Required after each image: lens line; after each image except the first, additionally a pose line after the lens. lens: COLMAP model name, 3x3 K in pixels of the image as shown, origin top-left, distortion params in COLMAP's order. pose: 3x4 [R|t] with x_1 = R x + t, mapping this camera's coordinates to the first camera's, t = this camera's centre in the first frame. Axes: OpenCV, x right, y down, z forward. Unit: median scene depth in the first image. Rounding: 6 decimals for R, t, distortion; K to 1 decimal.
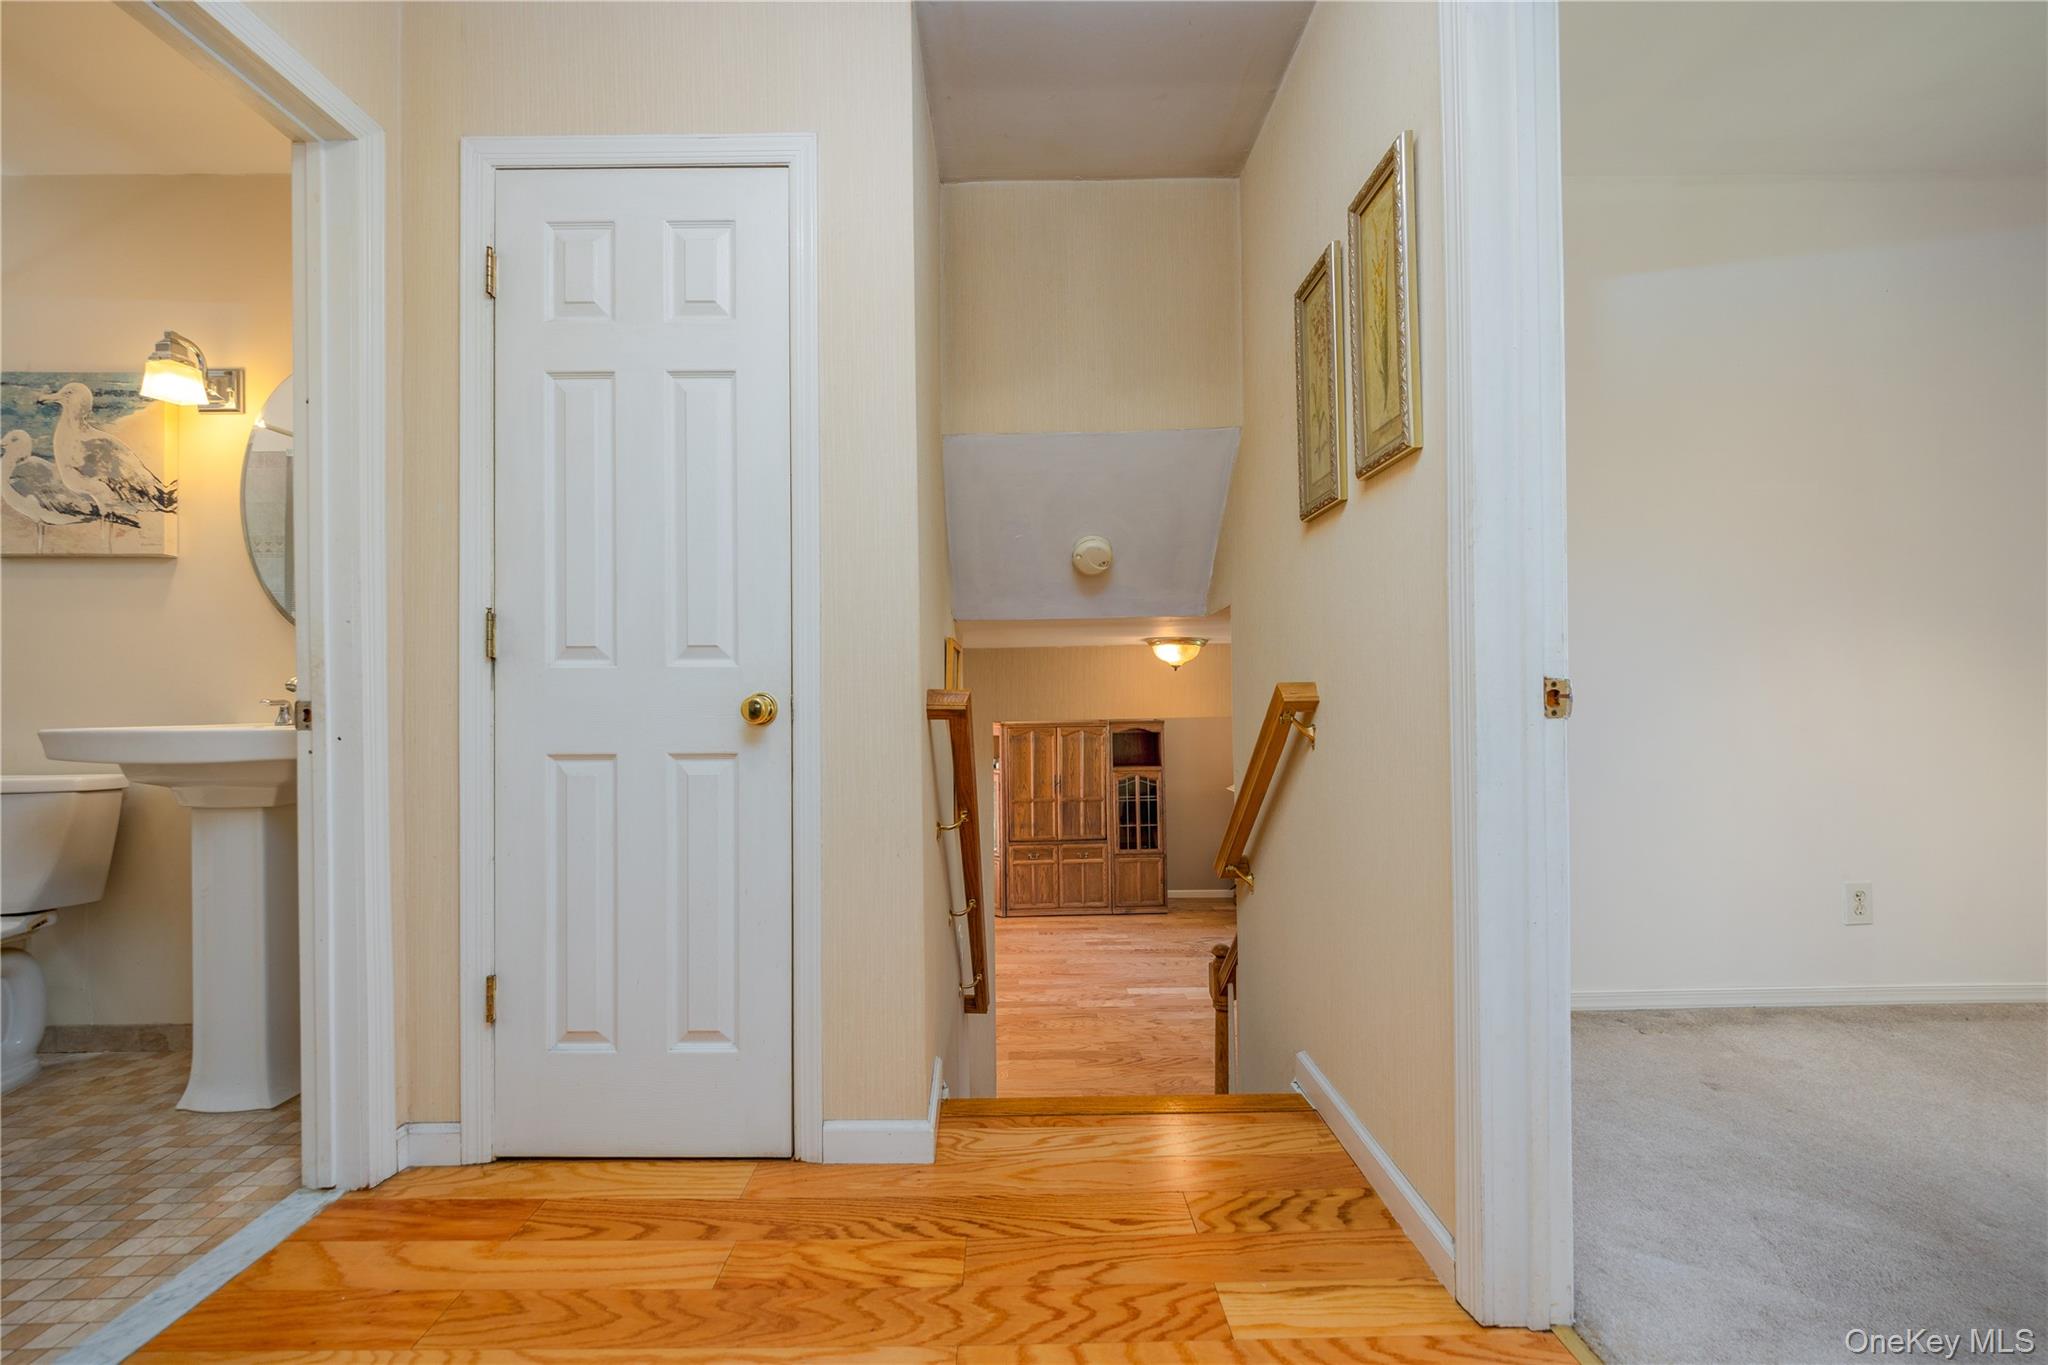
lens RADIAL K [[846.1, 0, 1008.3], [0, 846.1, 696.2], [0, 0, 1]] dist [0.010032, -0.000014]
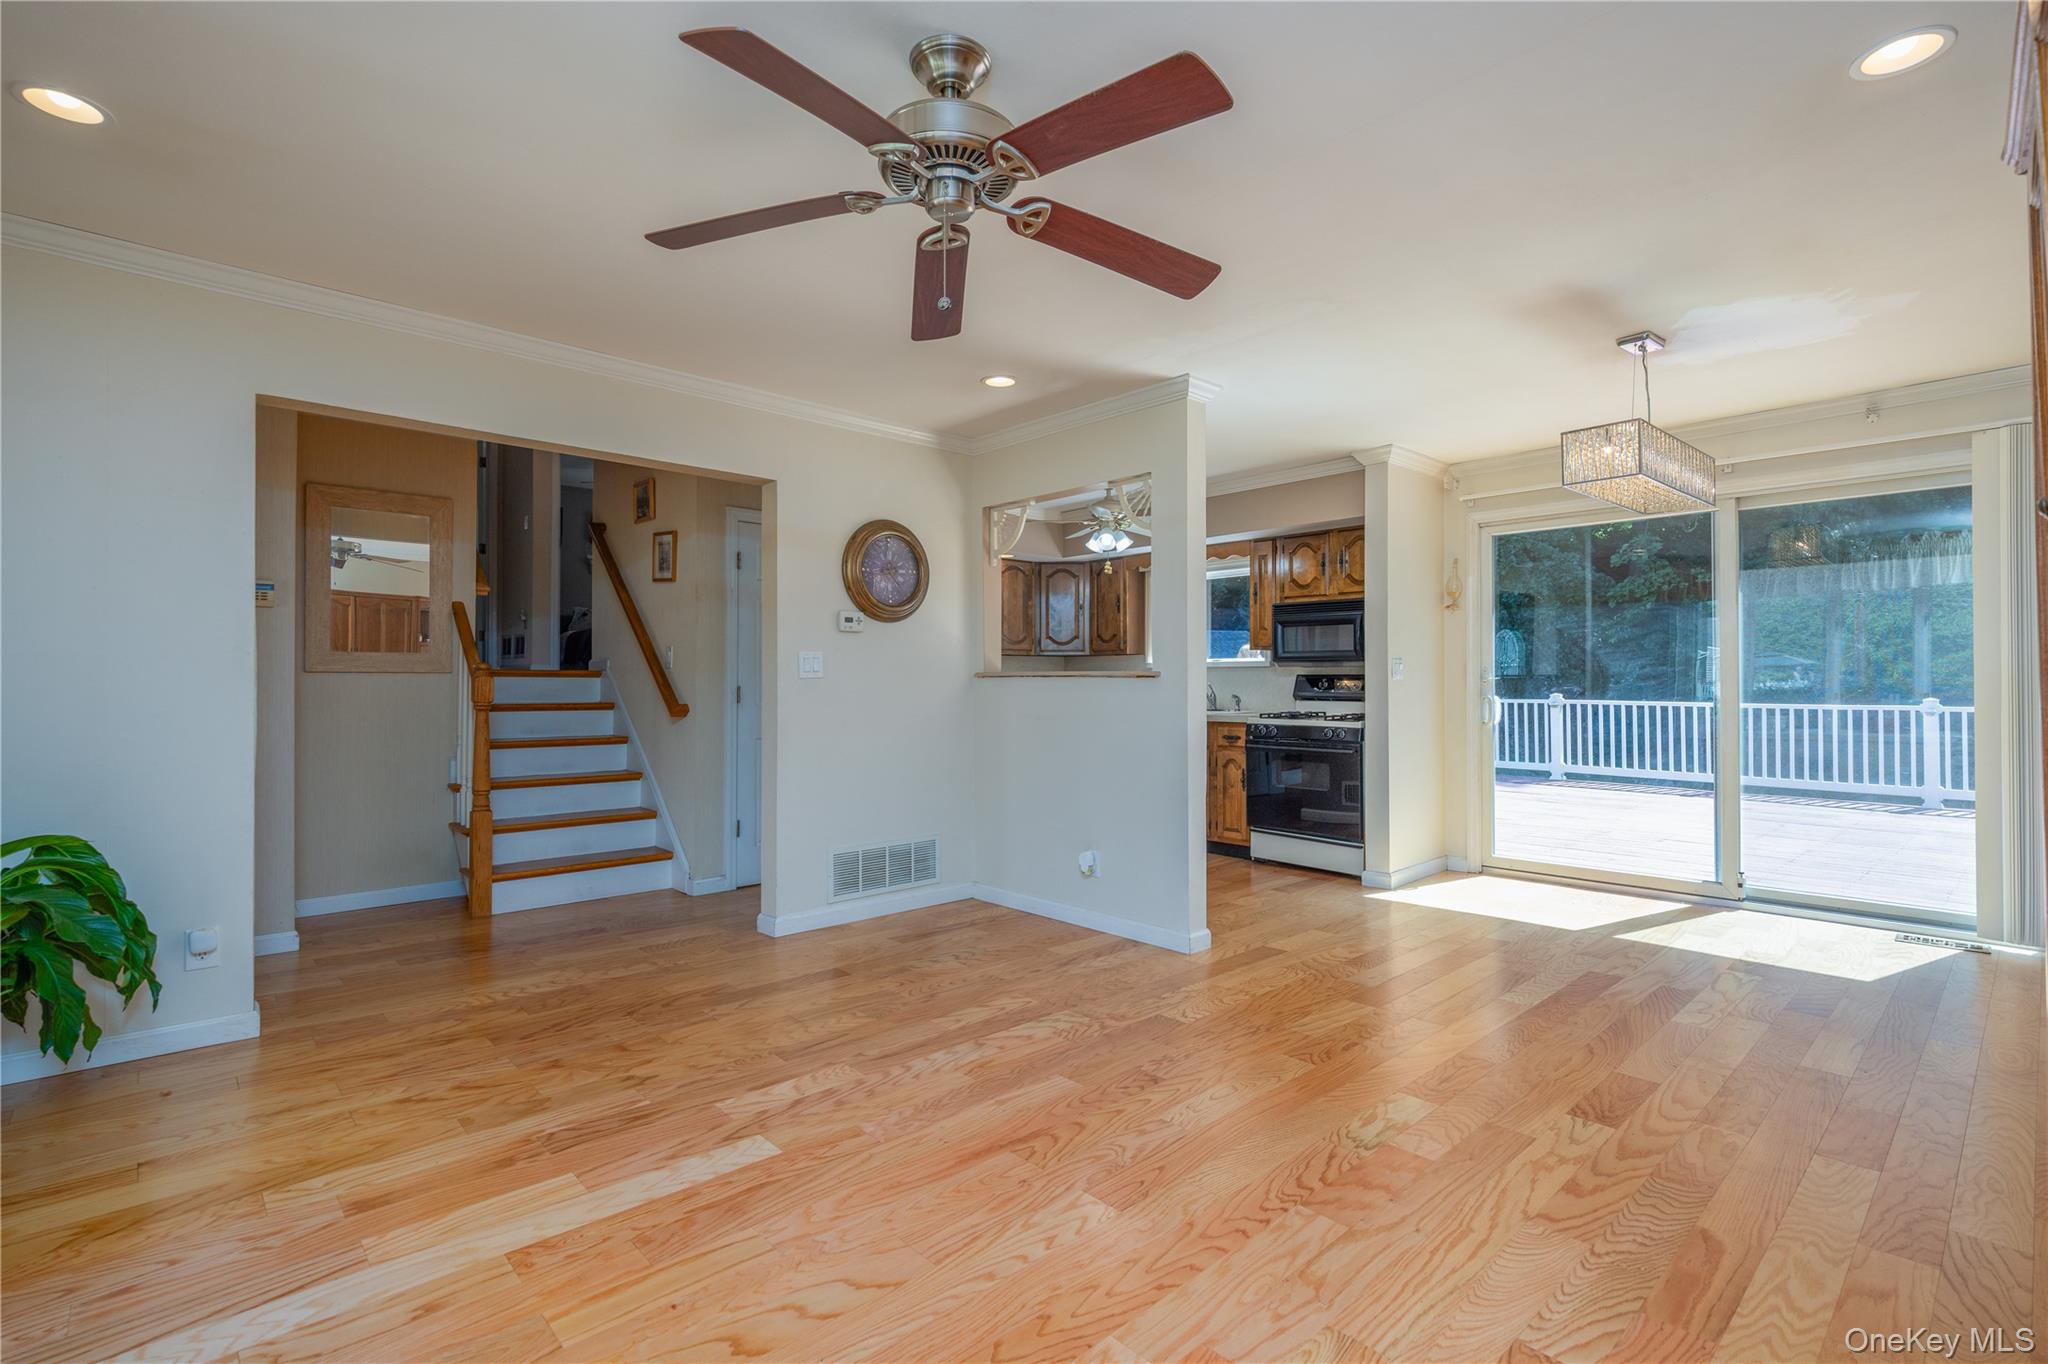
lens RADIAL K [[936.8, 0, 1024.0], [0, 936.8, 682.0], [0, 0, 1]] dist [-0.000977, -0.000430]
pose [[-0.734412, 0.011128, -0.678613, 0.234132], [0.010830, 0.999930, 0.004676, 0.124731], [0.678618, -0.003915, -0.734481, 0.995191]]
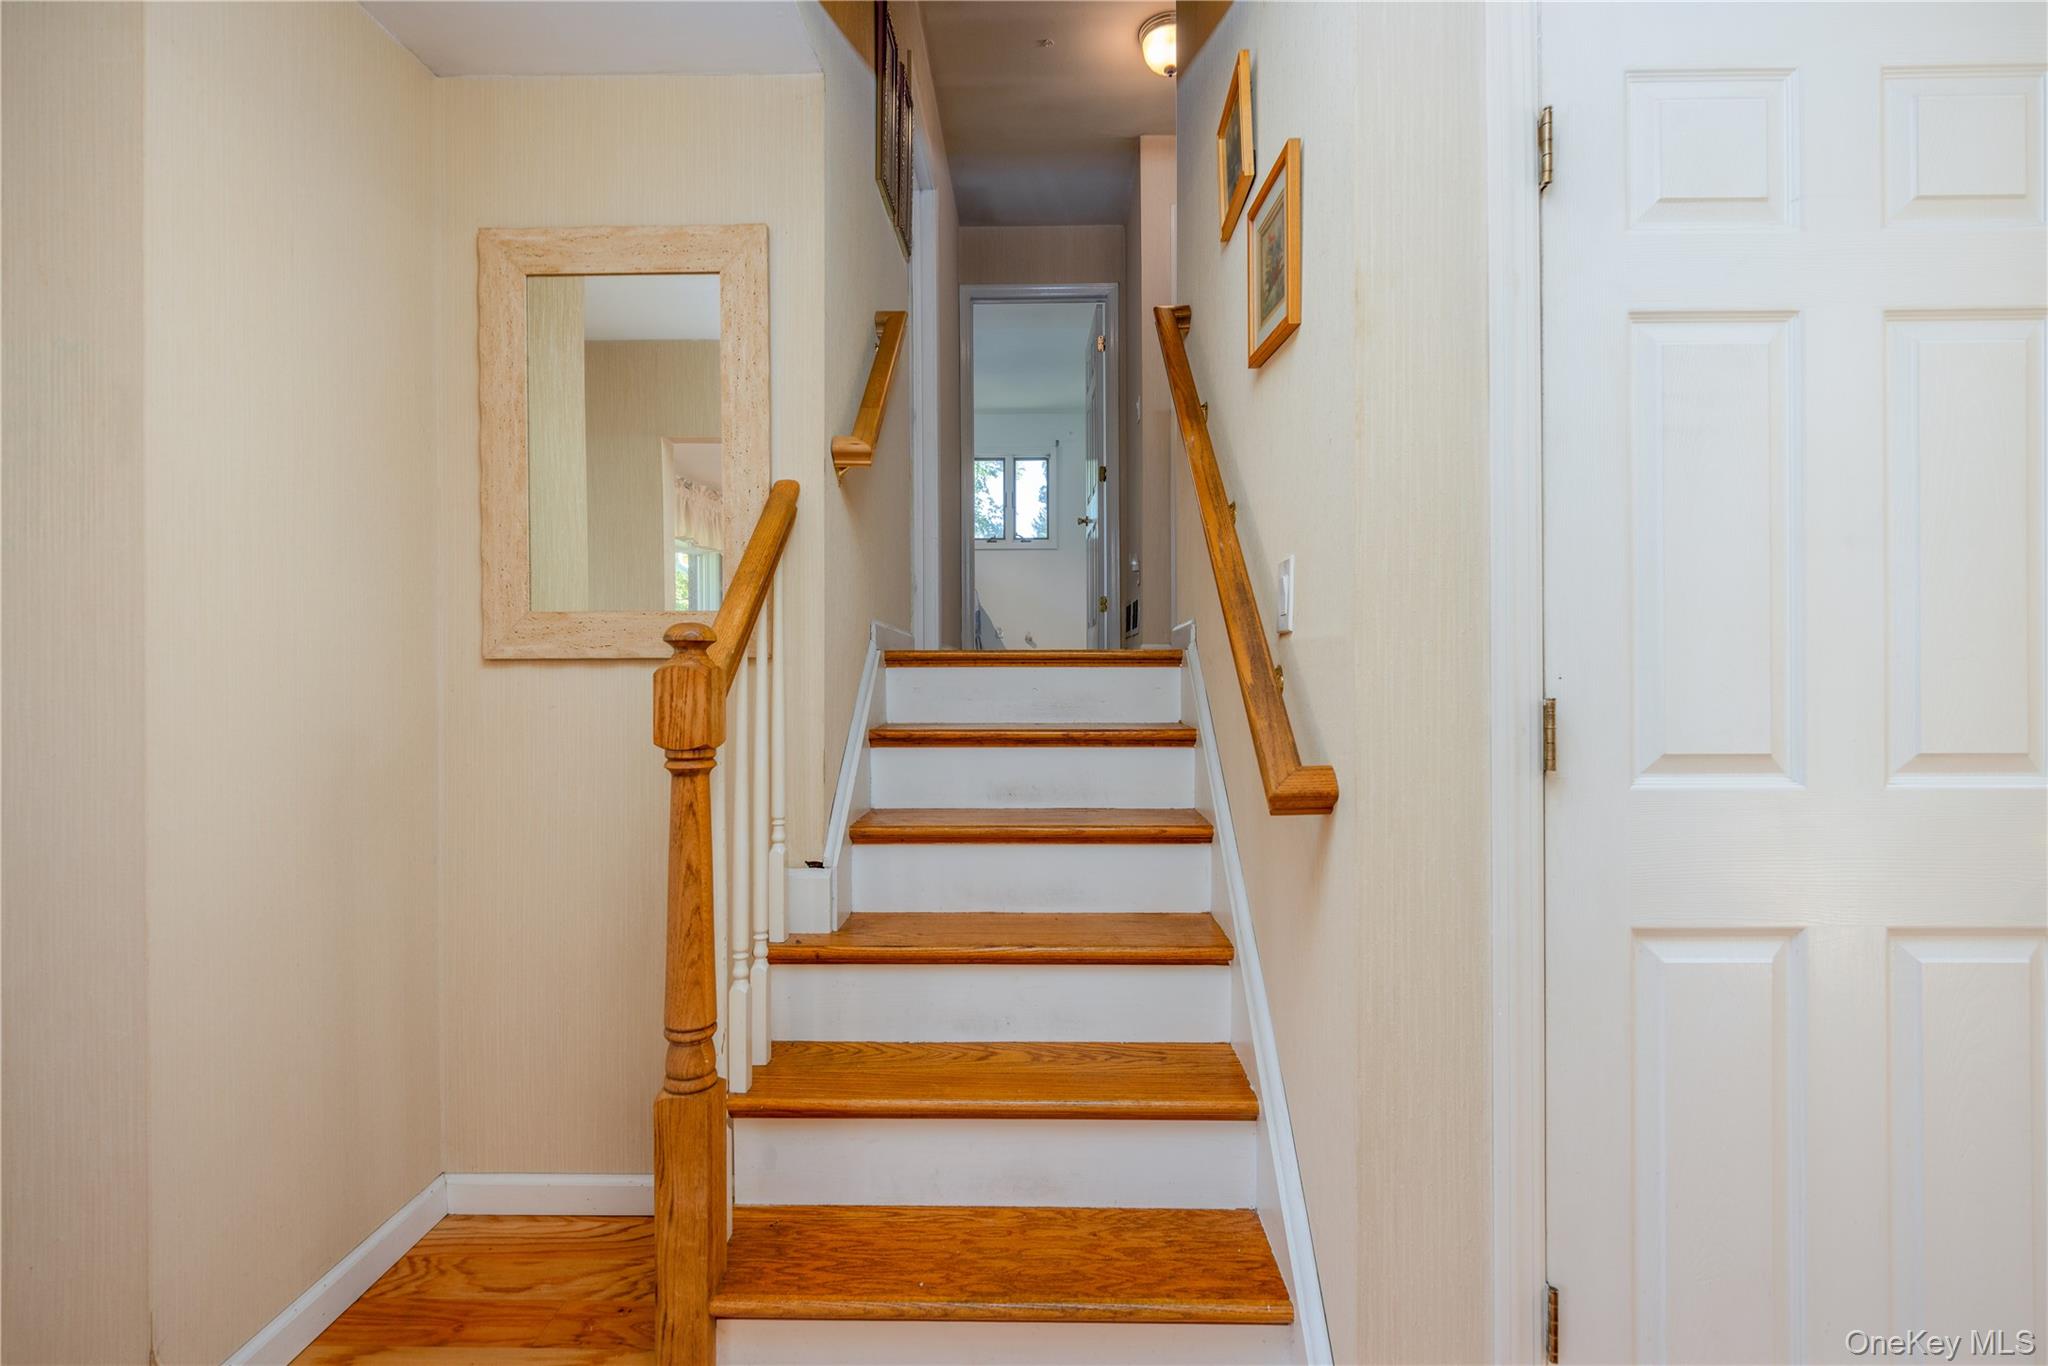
lens RADIAL K [[960.2, 0, 1020.5], [0, 960.2, 660.1], [0, 0, 1]] dist [0.001750, 0.000025]
pose [[-0.999624, 0.016734, 0.021700, 0.027849], [0.016506, 0.999807, -0.010646, 0.121293], [-0.021874, -0.010283, -0.999708, 0.556575]]
